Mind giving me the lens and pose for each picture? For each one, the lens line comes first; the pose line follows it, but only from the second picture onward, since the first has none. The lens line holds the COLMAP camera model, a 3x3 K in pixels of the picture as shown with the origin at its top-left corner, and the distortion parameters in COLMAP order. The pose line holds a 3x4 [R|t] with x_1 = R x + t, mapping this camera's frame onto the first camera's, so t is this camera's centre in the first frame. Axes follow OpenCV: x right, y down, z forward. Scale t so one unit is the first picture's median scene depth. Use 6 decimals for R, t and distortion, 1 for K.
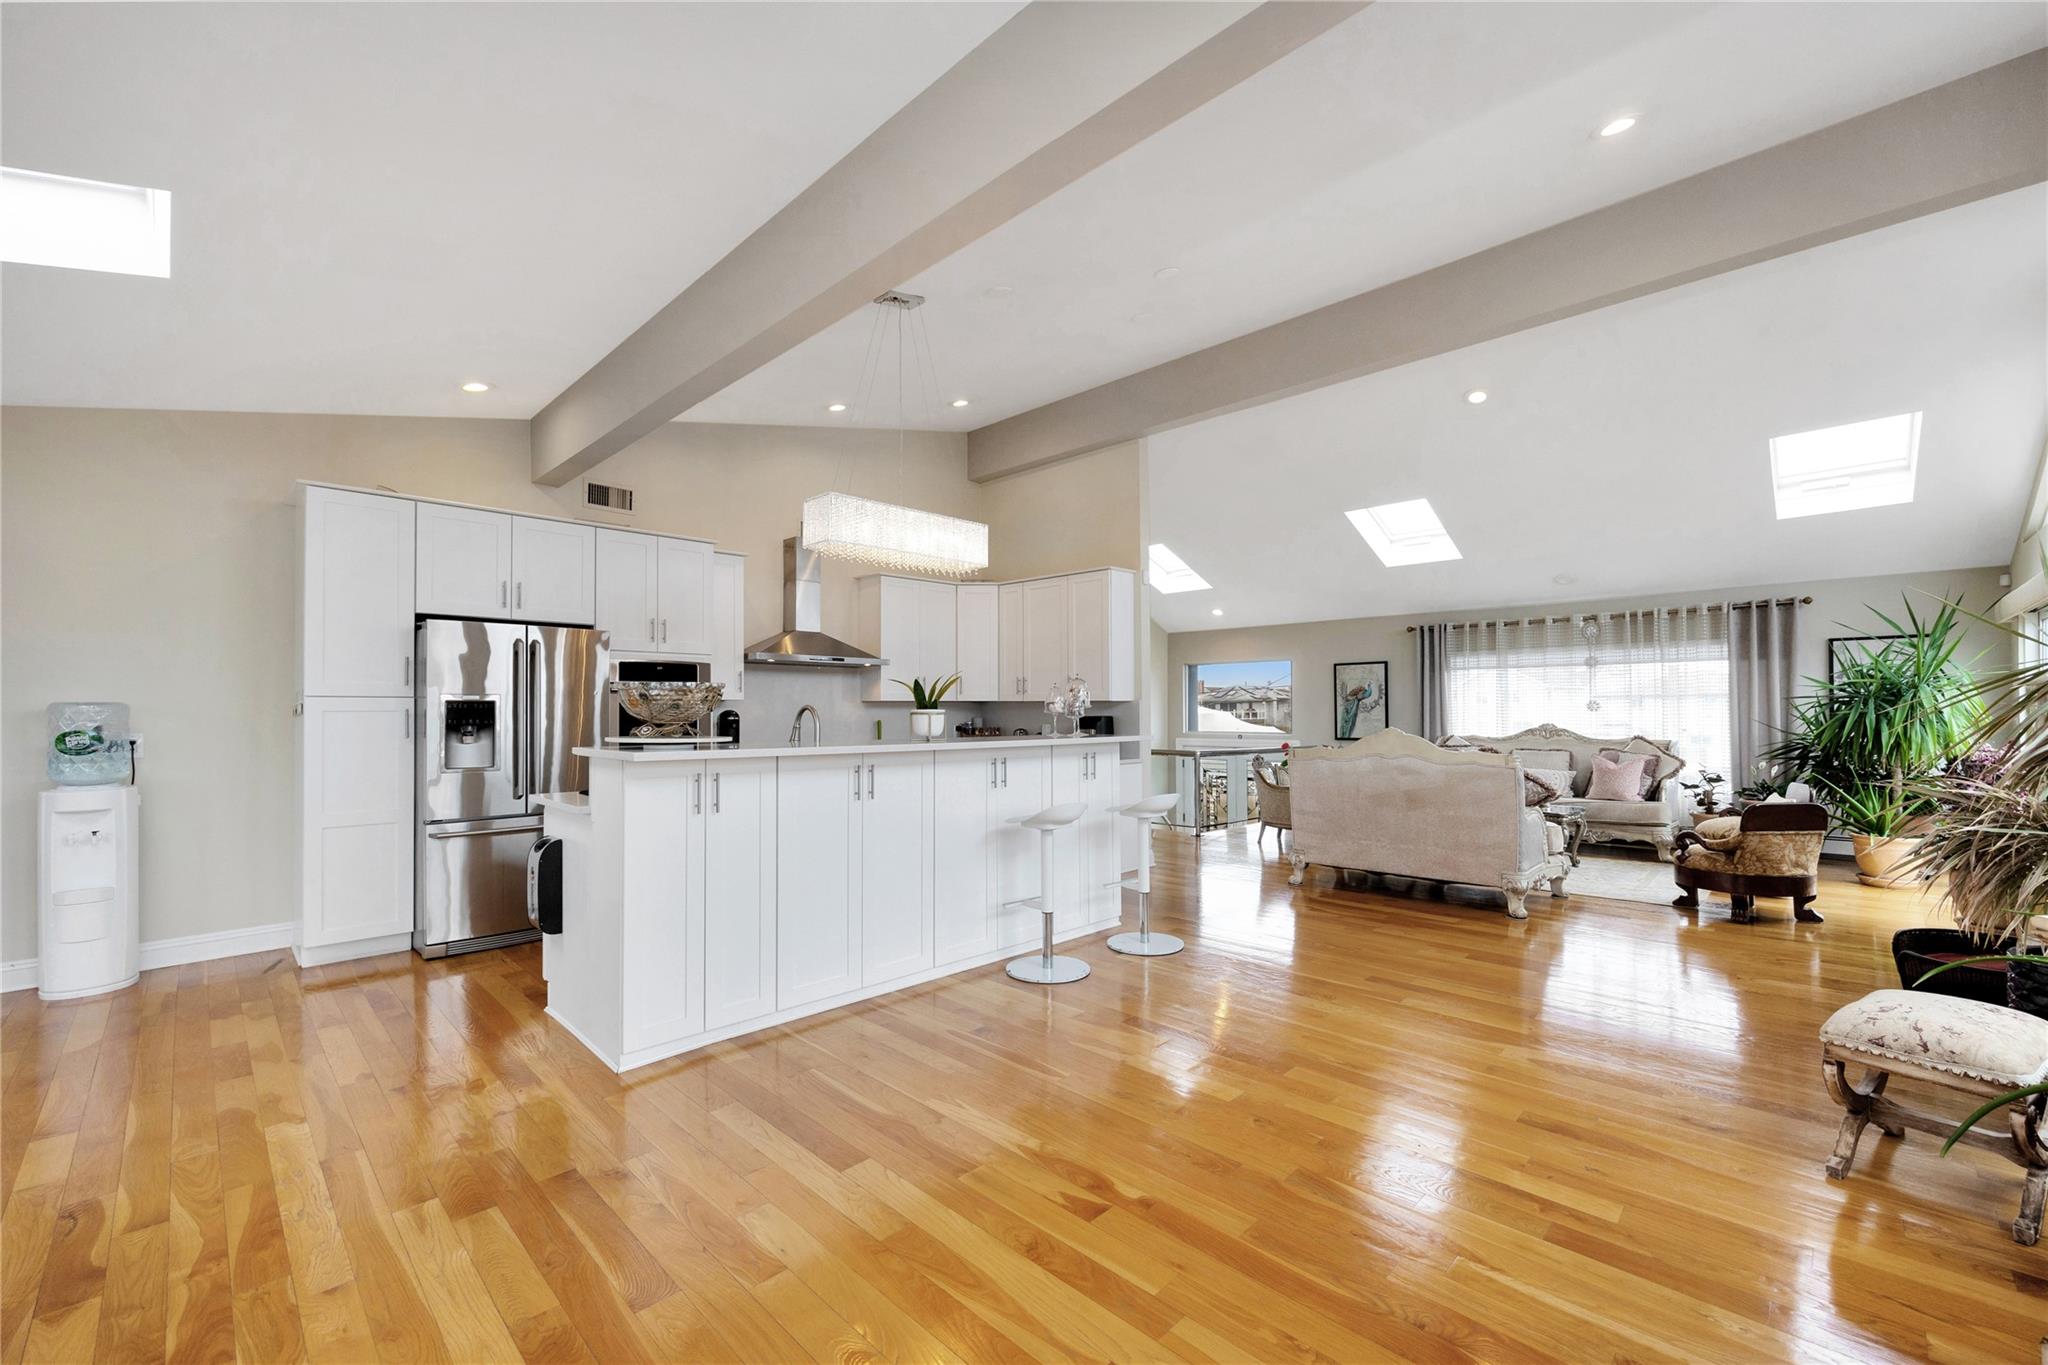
lens RADIAL K [[839.2, 0, 1017.7], [0, 839.2, 702.4], [0, 0, 1]] dist [-0.000544, -0.000073]
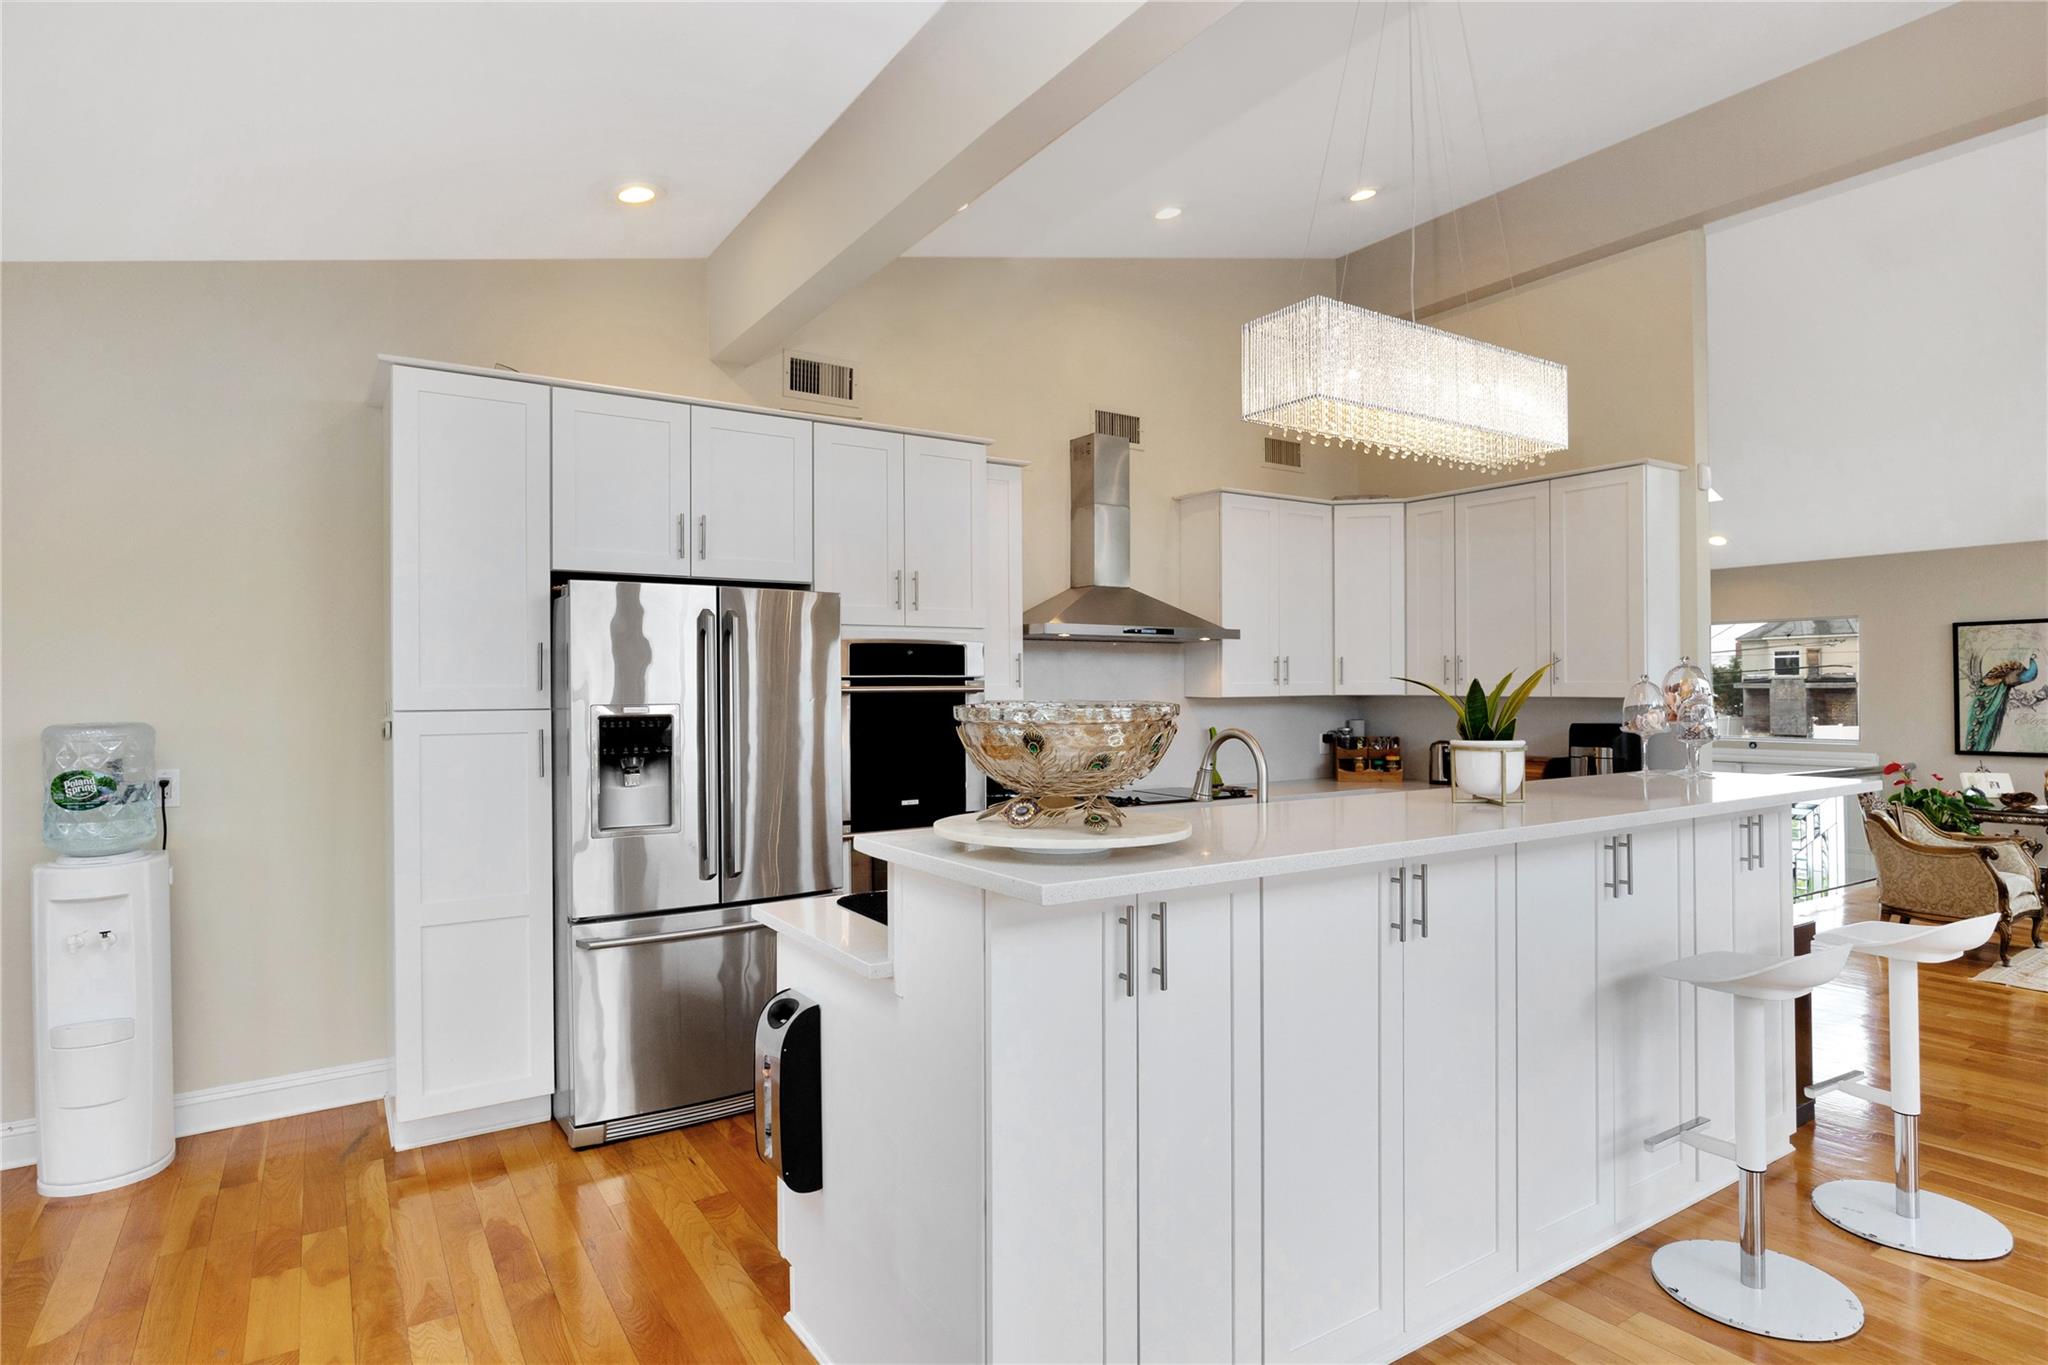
lens RADIAL K [[1096.8, 0, 1024.0], [0, 1096.8, 682.5], [0, 0, 1]] dist [-0.013522, 0.000292]
pose [[0.979588, -0.004018, -0.200973, -0.179186], [0.005265, 0.999970, 0.005671, -0.022393], [0.200944, -0.006613, 0.979580, 0.233733]]
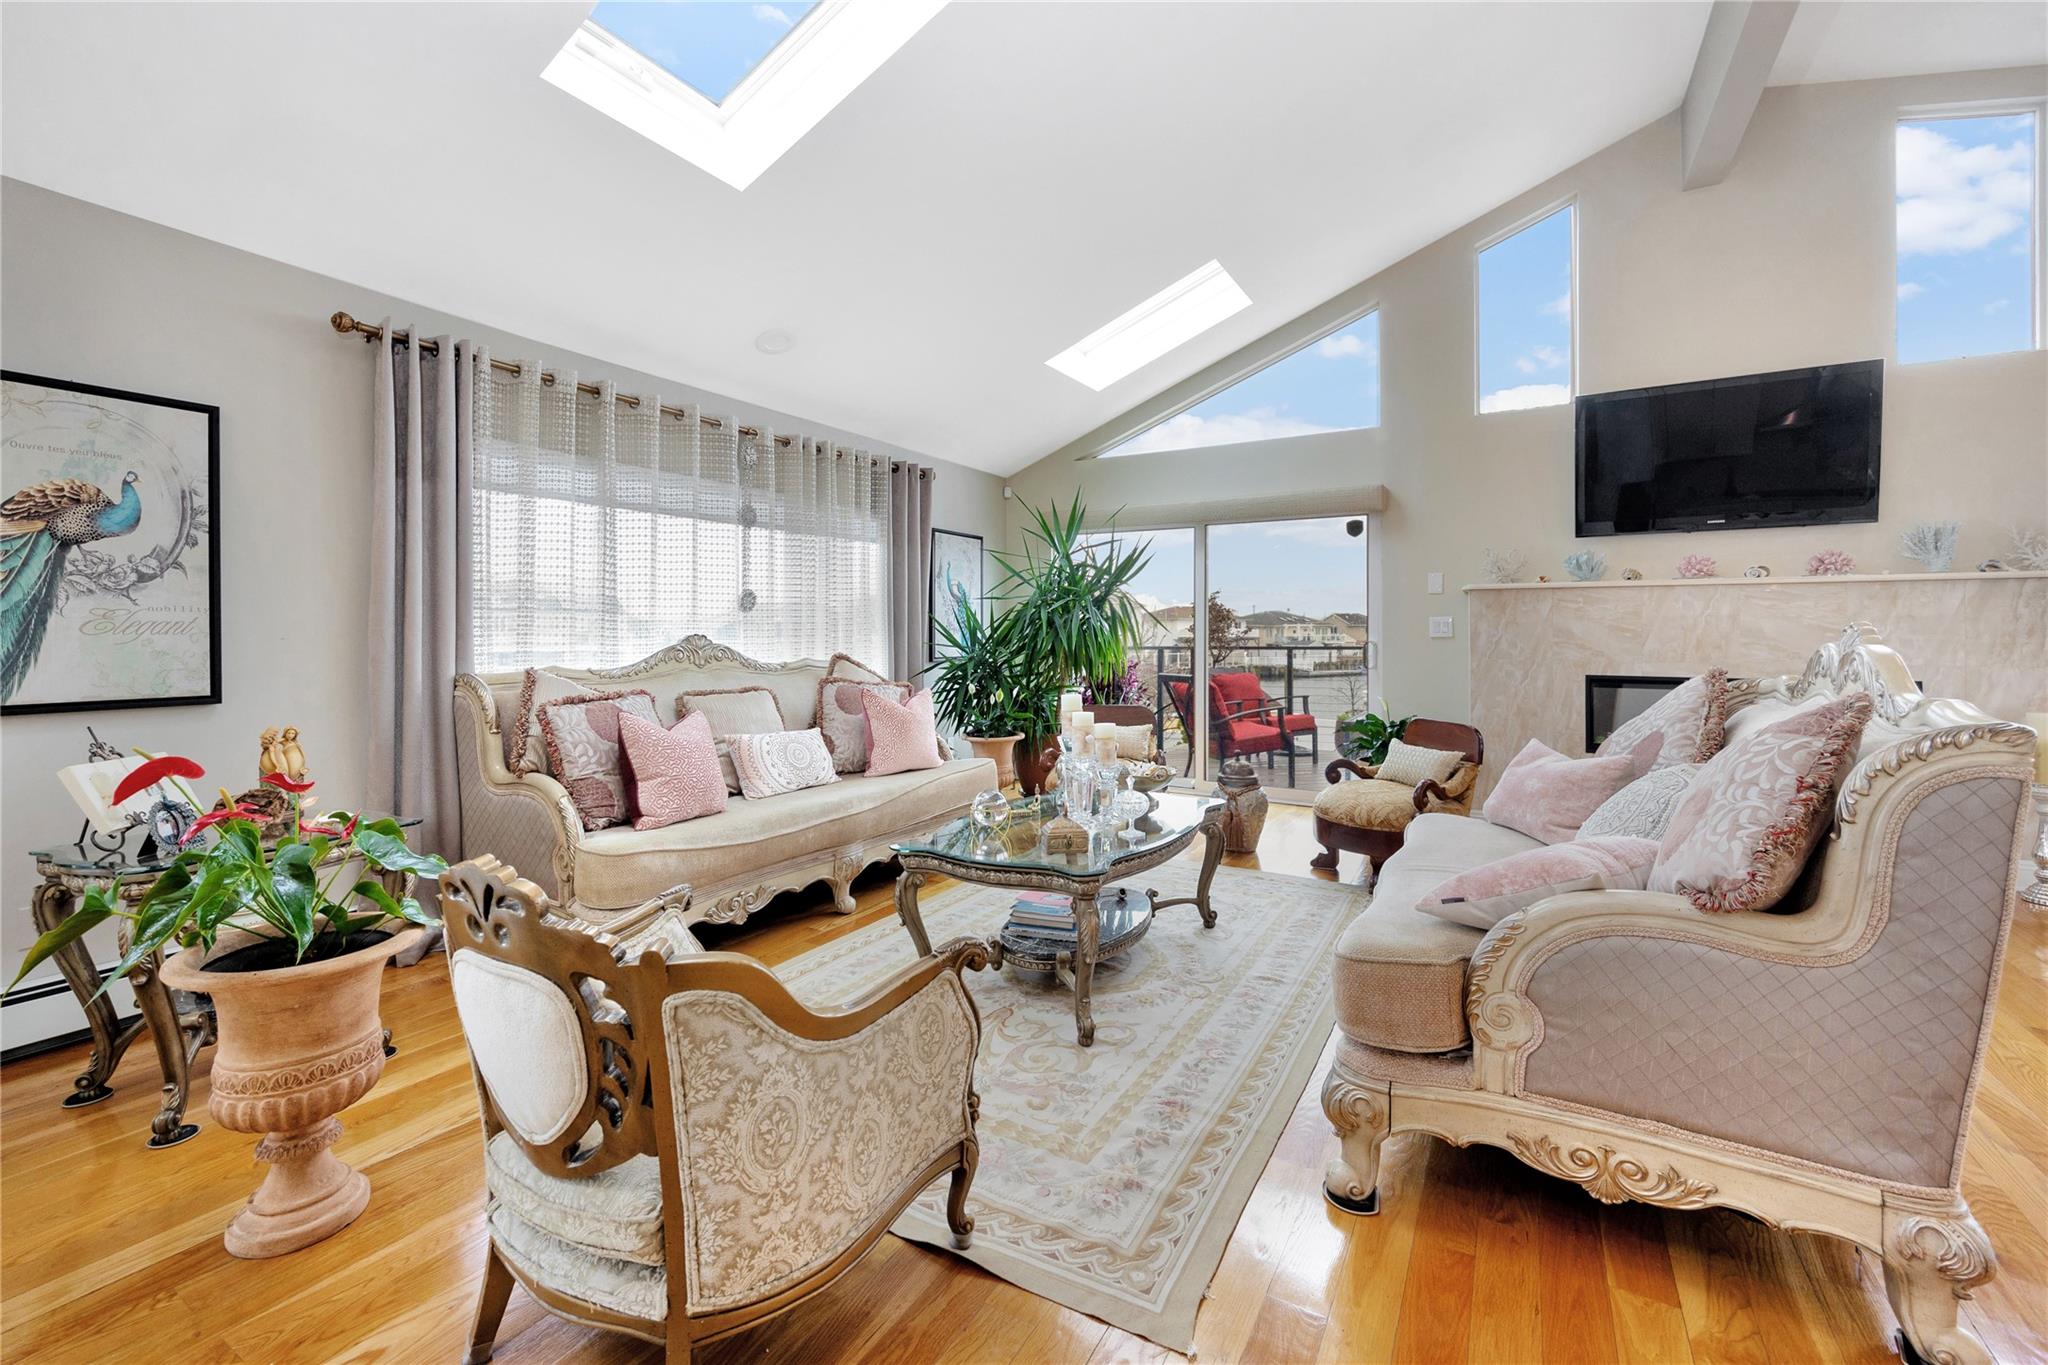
lens RADIAL K [[824.3, 0, 1027.4], [0, 824.3, 642.9], [0, 0, 1]] dist [0.000361, -0.000019]
pose [[-0.258104, -0.004120, 0.966108, 0.194076], [-0.007057, 0.999972, 0.002379, 0.039940], [-0.966091, -0.006204, -0.258126, 1.366405]]
